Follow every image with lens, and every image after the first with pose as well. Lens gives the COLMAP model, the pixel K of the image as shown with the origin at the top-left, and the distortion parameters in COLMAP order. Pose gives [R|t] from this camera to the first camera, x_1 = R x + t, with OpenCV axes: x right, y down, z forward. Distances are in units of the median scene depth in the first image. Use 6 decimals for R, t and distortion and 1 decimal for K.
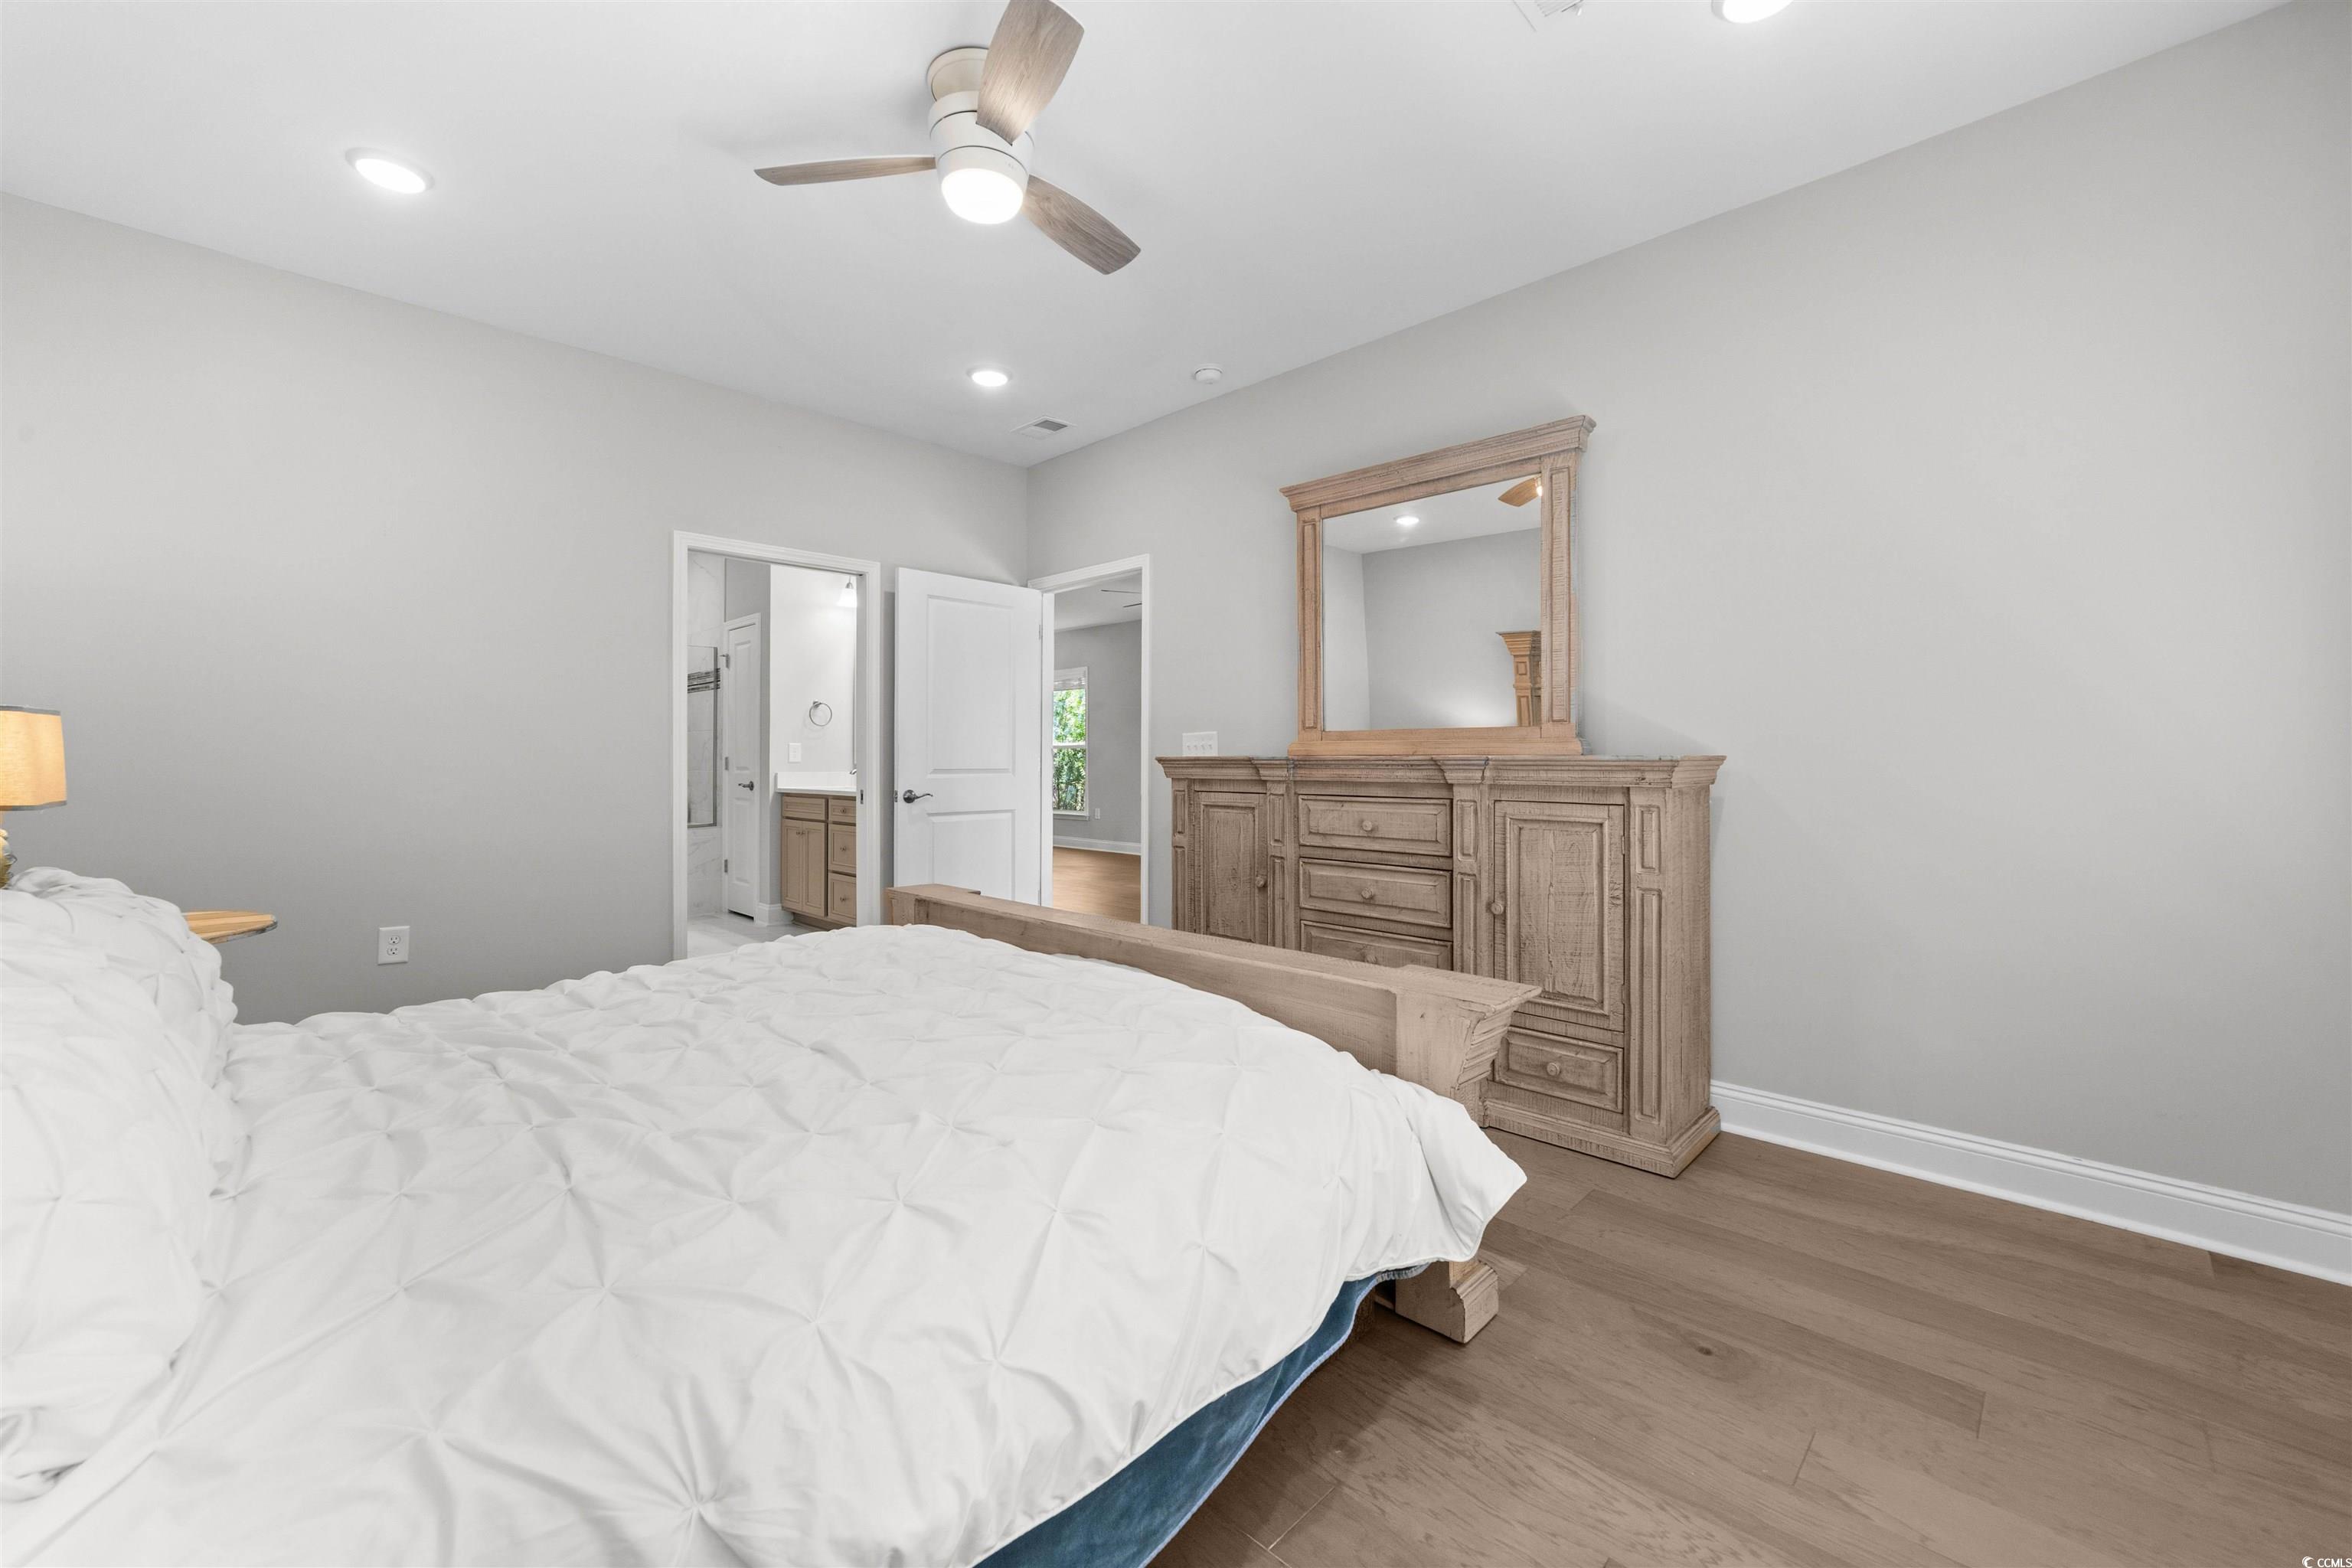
lens RADIAL K [[917.1, 0, 1171.1], [0, 917.1, 771.8], [0, 0, 1]] dist [0.000383, 0.000081]
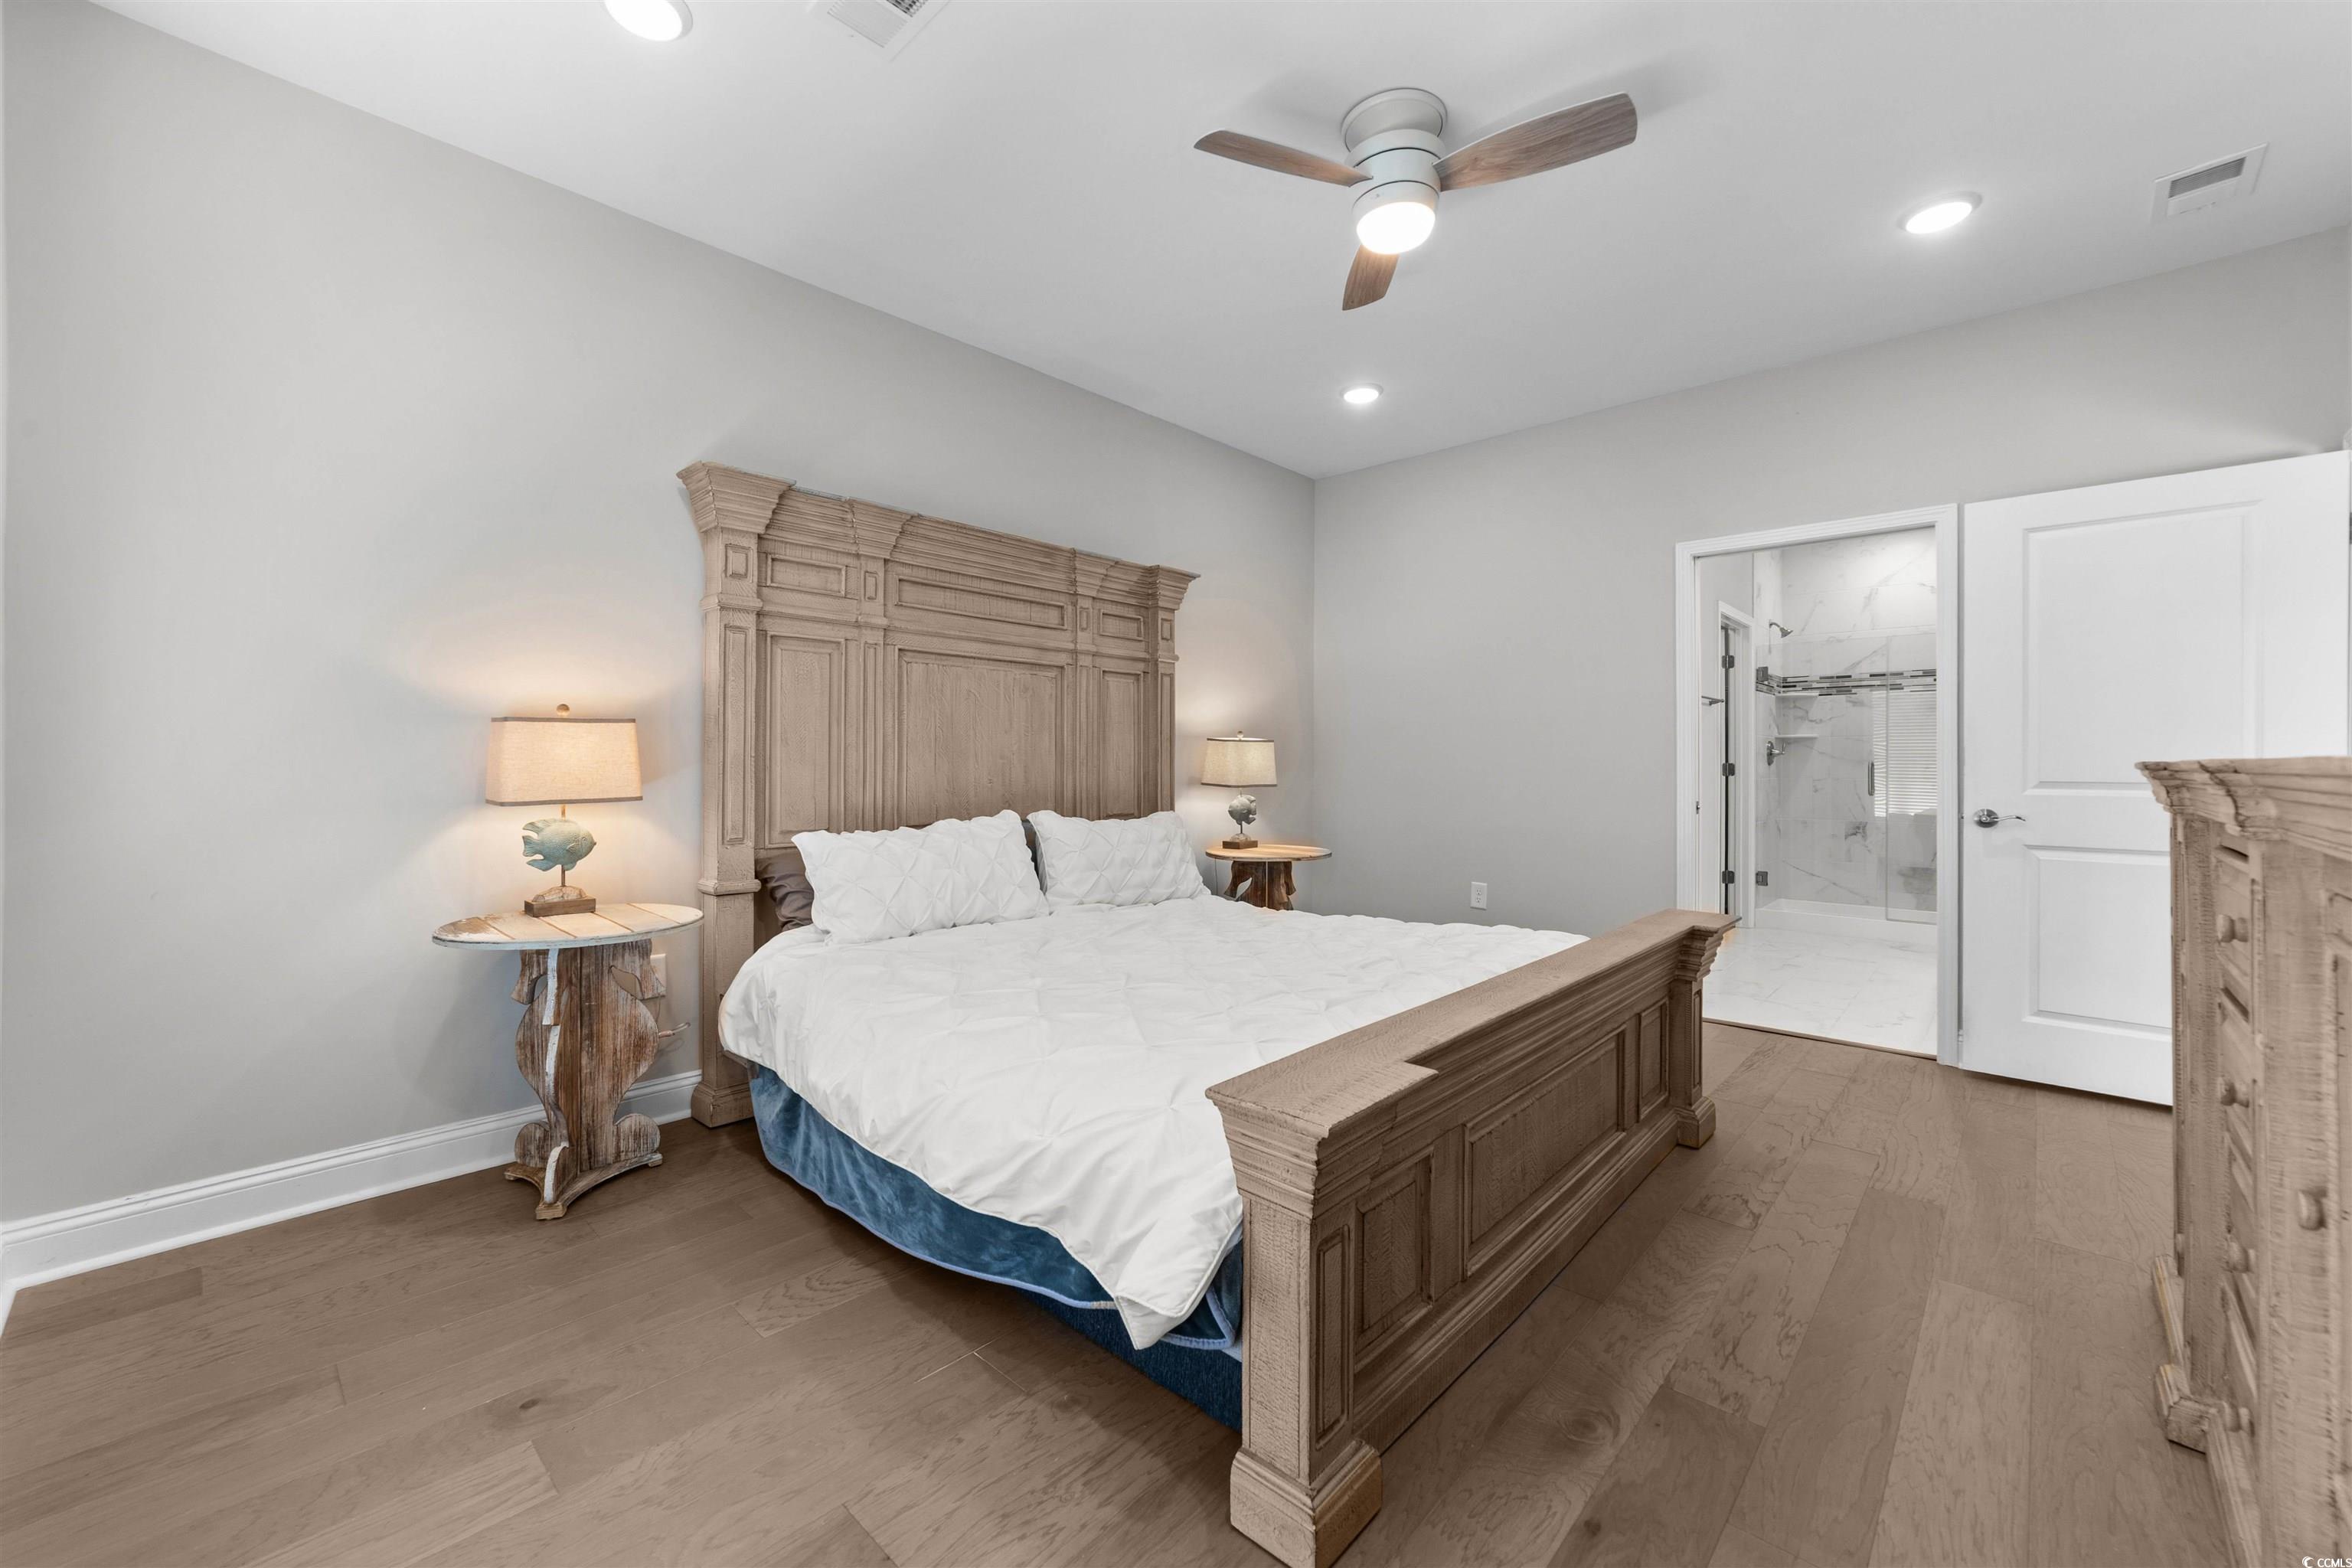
lens RADIAL K [[917.1, 0, 1171.7], [0, 917.1, 764.3], [0, 0, 1]] dist [0.000383, 0.000081]
pose [[0.044822, 0.002435, -0.998992, 1.212744], [-0.019222, 0.999814, 0.001575, -0.012996], [0.998810, 0.019132, 0.044861, 1.012829]]
